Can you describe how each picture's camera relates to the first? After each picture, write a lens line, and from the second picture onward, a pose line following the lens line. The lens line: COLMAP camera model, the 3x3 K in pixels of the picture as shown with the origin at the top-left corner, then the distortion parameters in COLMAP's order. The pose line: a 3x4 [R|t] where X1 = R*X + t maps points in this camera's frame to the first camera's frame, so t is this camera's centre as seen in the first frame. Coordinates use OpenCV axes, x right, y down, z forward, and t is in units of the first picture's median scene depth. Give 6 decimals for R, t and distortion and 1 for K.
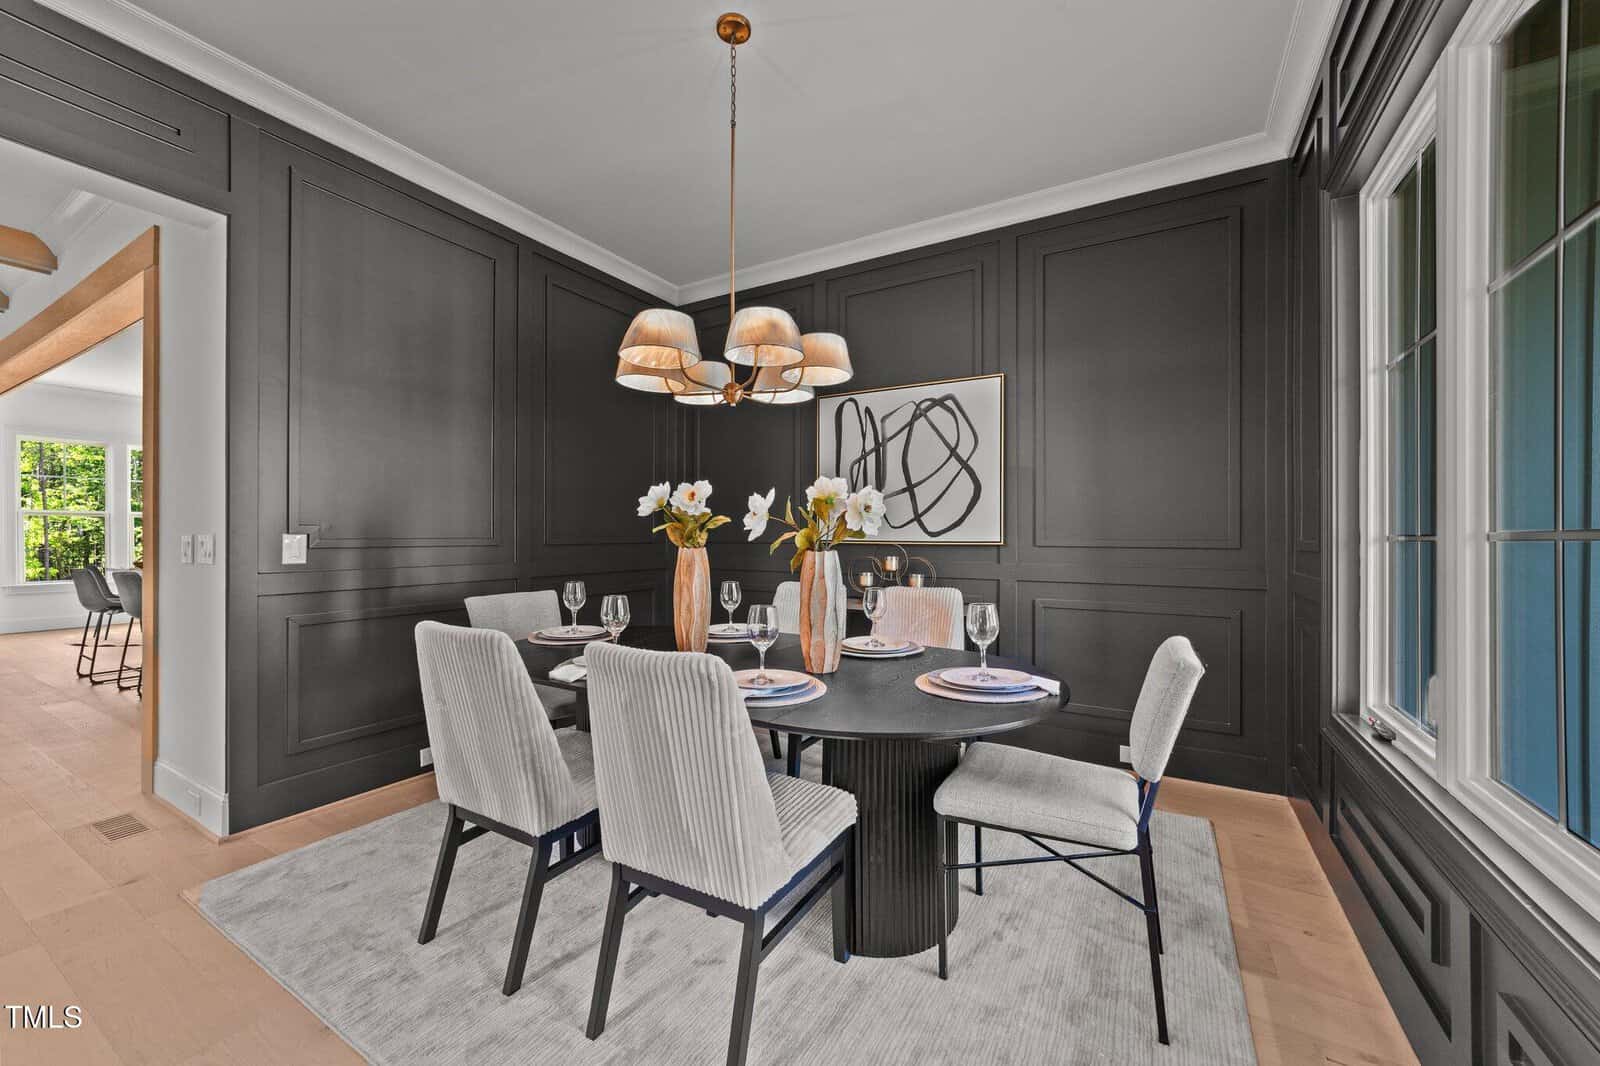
lens RADIAL K [[607.7, 0, 802.4], [0, 607.7, 535.6], [0, 0, 1]] dist [-0.000551, 0.000633]
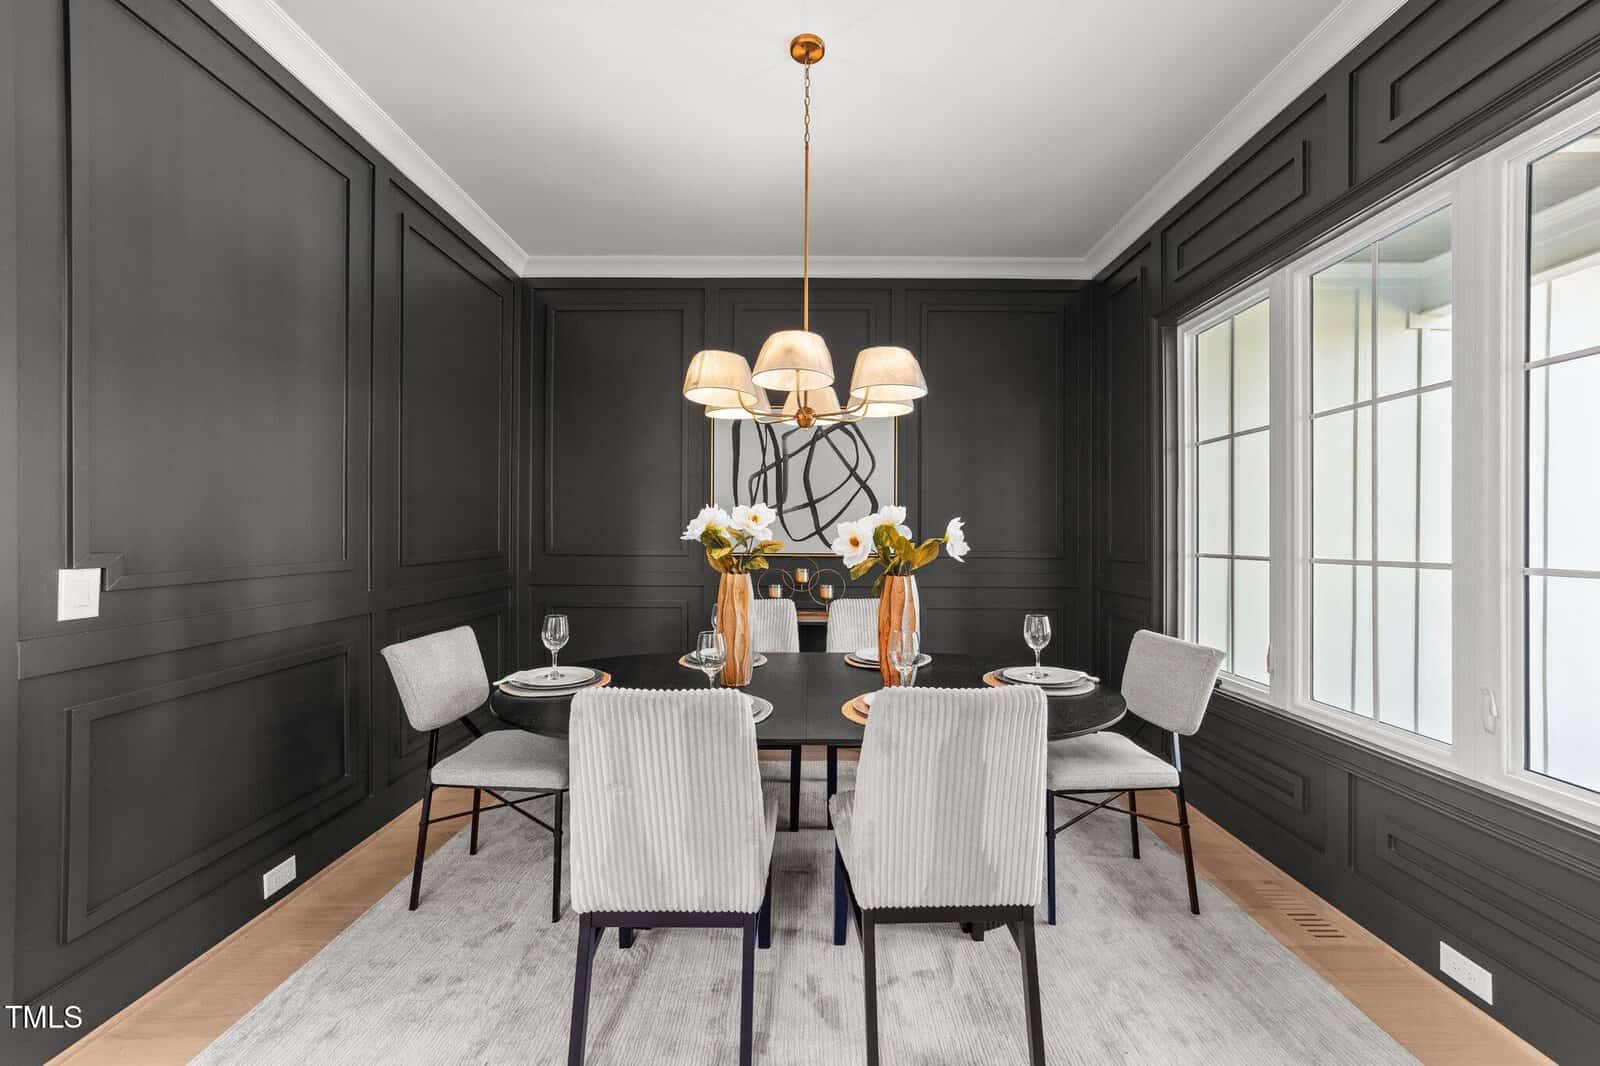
lens RADIAL K [[607.7, 0, 803.3], [0, 607.7, 533.6], [0, 0, 1]] dist [-0.000551, 0.000633]
pose [[0.865783, -0.000143, 0.500420, -0.379594], [-0.001235, 0.999996, 0.002422, -0.029066], [-0.500419, -0.002715, 0.865779, 0.090109]]
